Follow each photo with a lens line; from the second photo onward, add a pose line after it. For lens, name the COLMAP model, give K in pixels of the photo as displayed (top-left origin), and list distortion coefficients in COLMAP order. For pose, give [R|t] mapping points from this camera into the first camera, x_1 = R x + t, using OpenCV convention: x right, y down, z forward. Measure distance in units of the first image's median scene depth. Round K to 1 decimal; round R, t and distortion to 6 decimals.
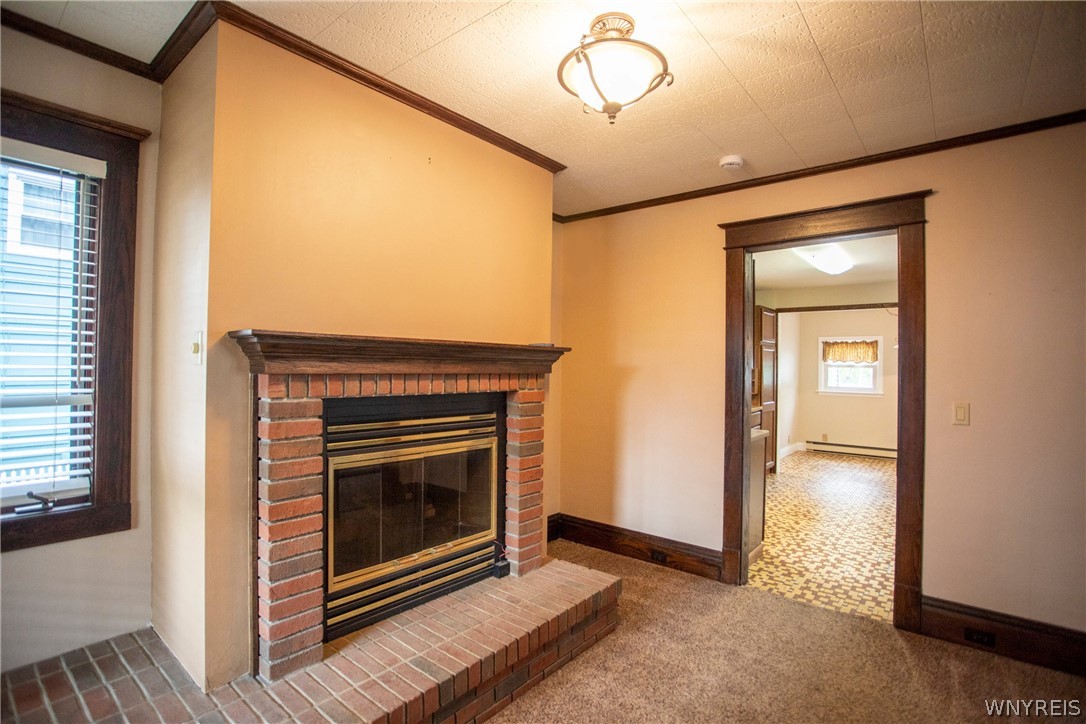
lens RADIAL K [[523.3, 0, 544.4], [0, 523.3, 360.0], [0, 0, 1]] dist [-0.050826, 0.018293]
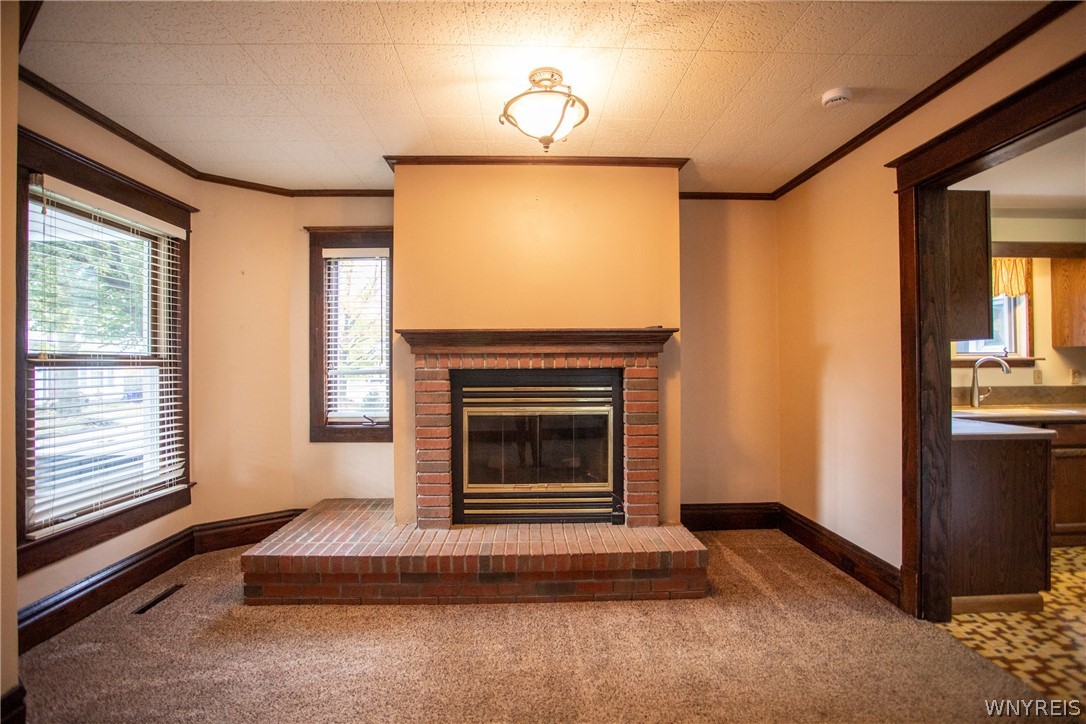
lens RADIAL K [[523.3, 0, 541.4], [0, 523.3, 358.9], [0, 0, 1]] dist [-0.050826, 0.018293]
pose [[0.664330, -0.023960, -0.747055, 0.613973], [0.024115, 0.999653, -0.010616, 0.041025], [0.747050, -0.010963, 0.664678, 0.071403]]
